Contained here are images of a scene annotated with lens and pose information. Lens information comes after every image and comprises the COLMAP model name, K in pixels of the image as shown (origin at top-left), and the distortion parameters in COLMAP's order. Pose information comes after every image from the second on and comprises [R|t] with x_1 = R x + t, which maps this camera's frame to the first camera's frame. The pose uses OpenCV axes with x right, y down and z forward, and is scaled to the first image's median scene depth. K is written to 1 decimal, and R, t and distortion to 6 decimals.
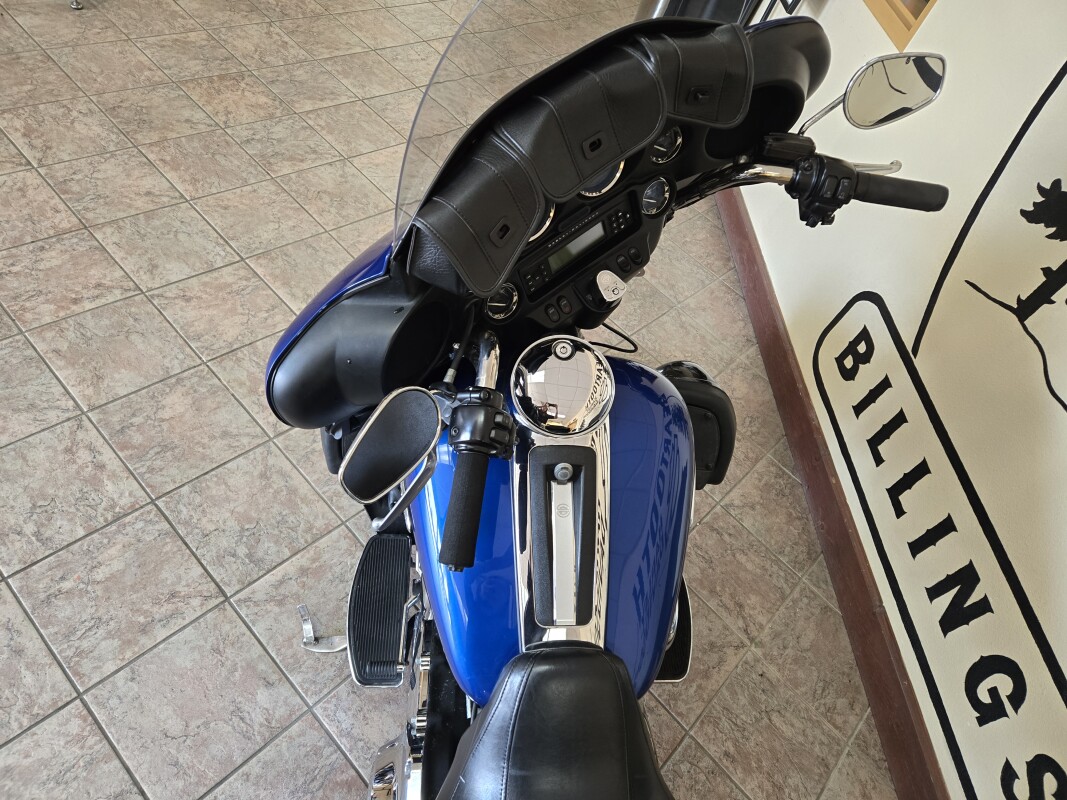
lens RADIAL K [[699.4, 0, 533.2], [0, 699.4, 405.8], [0, 0, 1]] dist [0.043602, -0.029360]
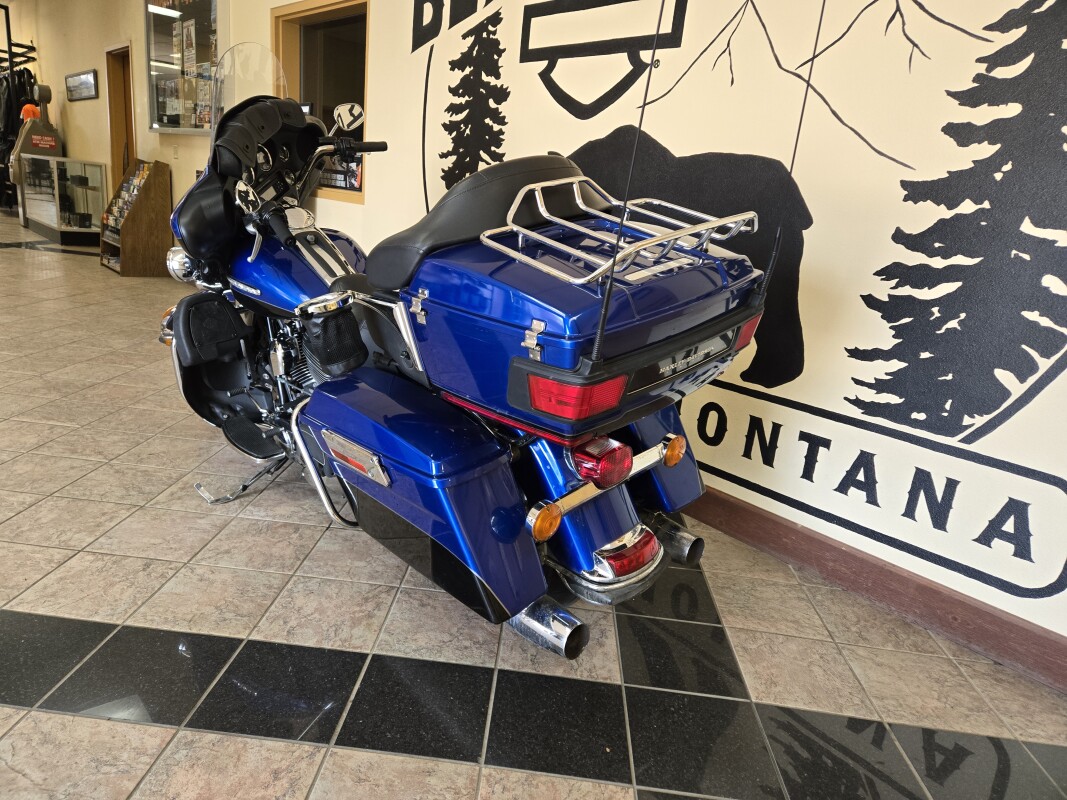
lens RADIAL K [[699.4, 0, 530.1], [0, 699.4, 416.7], [0, 0, 1]] dist [0.043602, -0.029360]
pose [[0.748268, -0.359503, 0.557542, -0.566755], [0.569801, 0.778689, -0.262623, 0.078561], [-0.339738, 0.514200, 0.787513, 0.165974]]
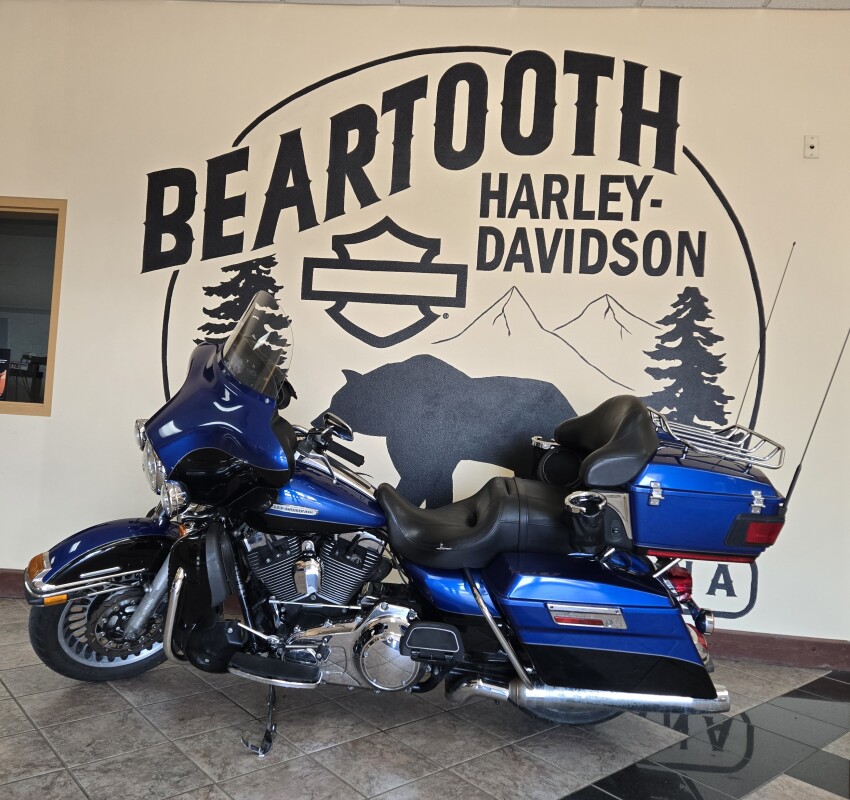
lens RADIAL K [[728.5, 0, 424.4], [0, 728.5, 395.3], [0, 0, 1]] dist [0.061403, -0.028157]
pose [[0.100623, -0.236319, 0.966451, -1.047899], [0.751685, 0.654435, 0.081762, -0.414077], [-0.651801, 0.718240, 0.243489, 0.377289]]
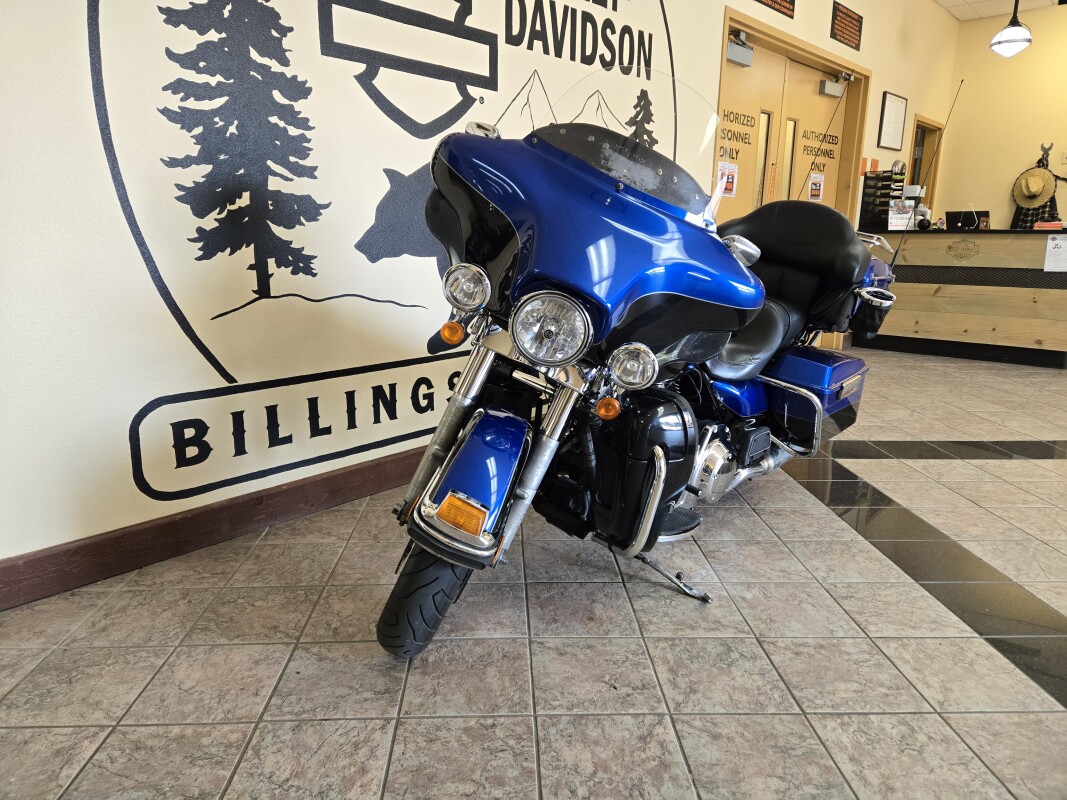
lens RADIAL K [[699.4, 0, 528.6], [0, 699.4, 397.4], [0, 0, 1]] dist [0.043602, -0.029360]
pose [[-0.689565, -0.429936, 0.582799, -0.625939], [0.410009, 0.431589, 0.803507, -0.944045], [-0.596986, 0.793023, -0.121331, 0.951983]]
